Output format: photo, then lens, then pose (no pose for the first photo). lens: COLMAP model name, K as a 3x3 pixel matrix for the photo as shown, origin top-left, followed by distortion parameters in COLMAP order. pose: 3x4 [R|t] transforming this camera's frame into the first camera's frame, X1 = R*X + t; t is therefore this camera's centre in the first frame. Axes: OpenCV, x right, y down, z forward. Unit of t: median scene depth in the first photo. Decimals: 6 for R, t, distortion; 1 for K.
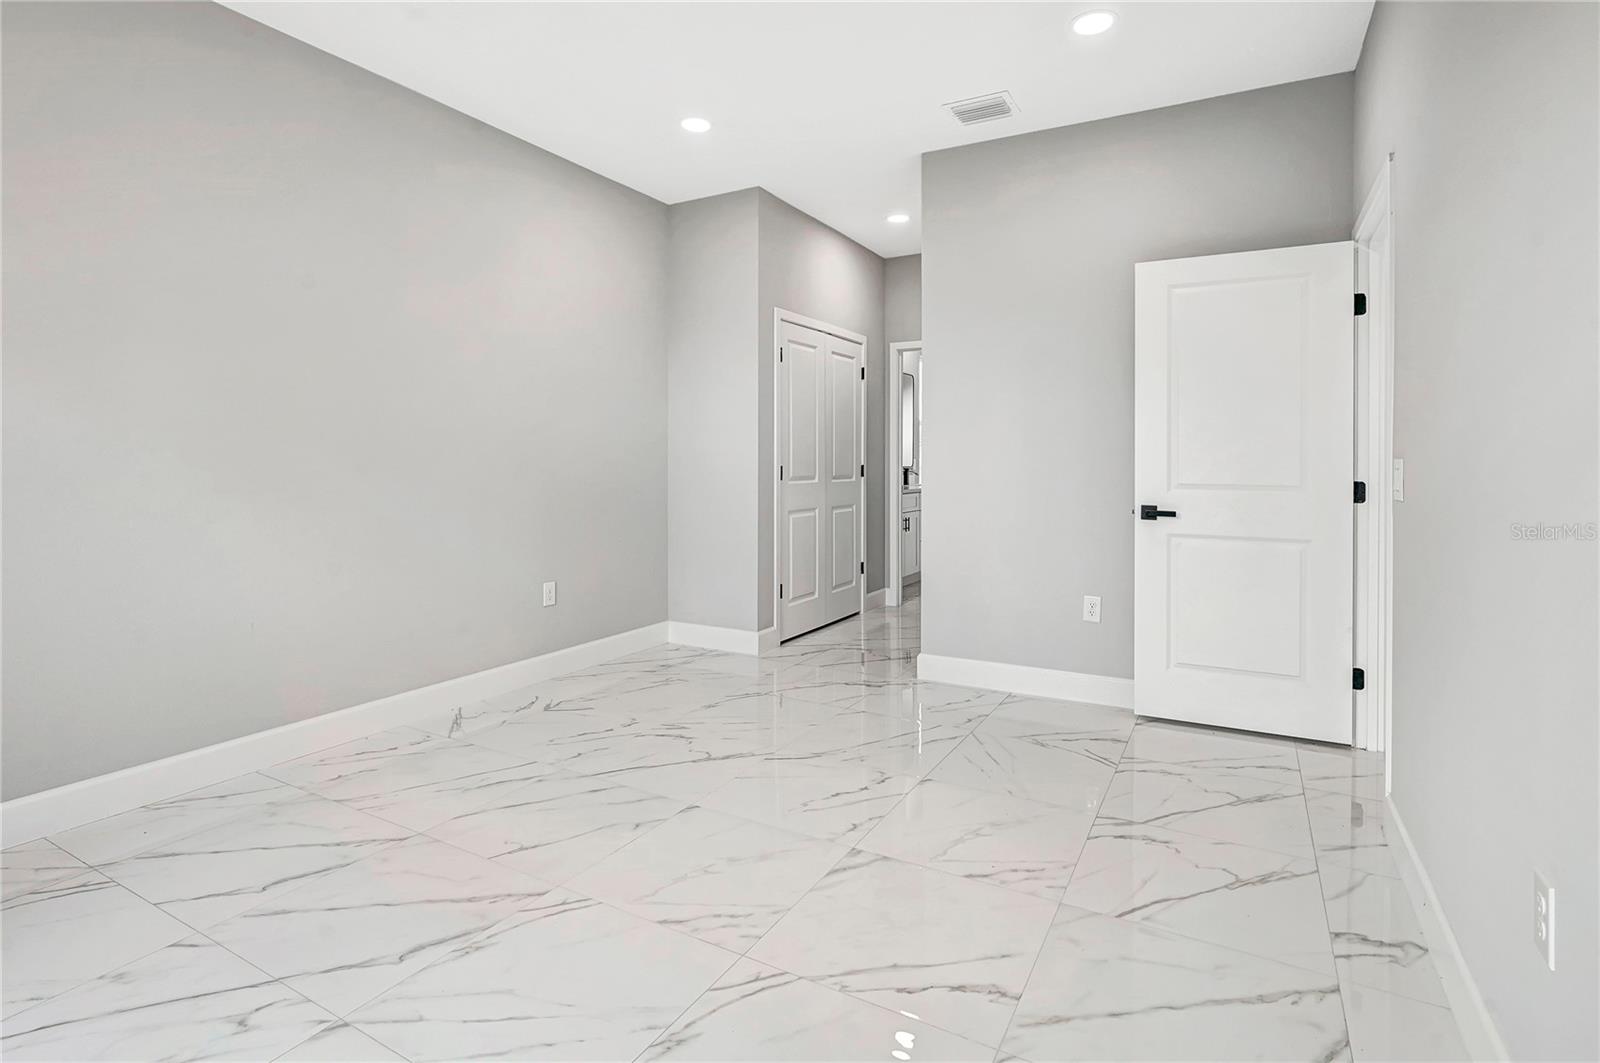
lens RADIAL K [[782.5, 0, 793.1], [0, 782.5, 470.4], [0, 0, 1]] dist [-0.002999, 0.002074]
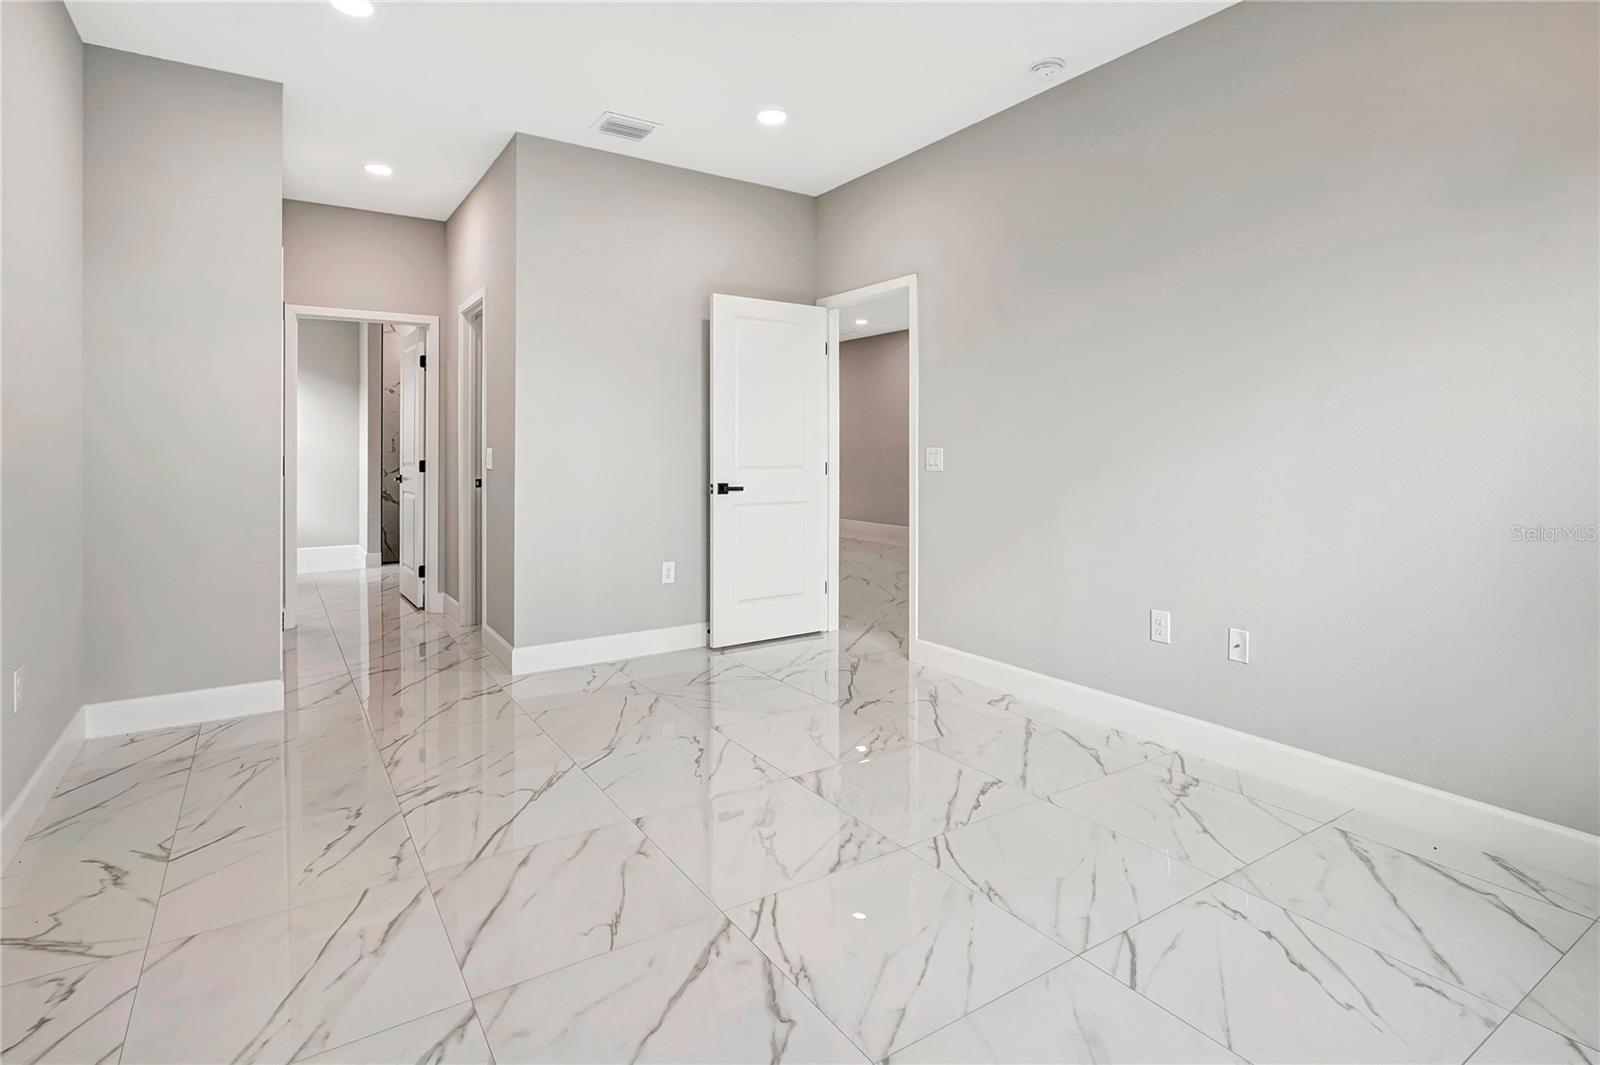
lens RADIAL K [[782.5, 0, 793.1], [0, 782.5, 471.4], [0, 0, 1]] dist [-0.002999, 0.002074]
pose [[0.469413, -0.026845, 0.882570, -0.915127], [0.012573, 0.999640, 0.023719, -0.005461], [-0.882889, -0.000038, 0.469582, 0.428463]]
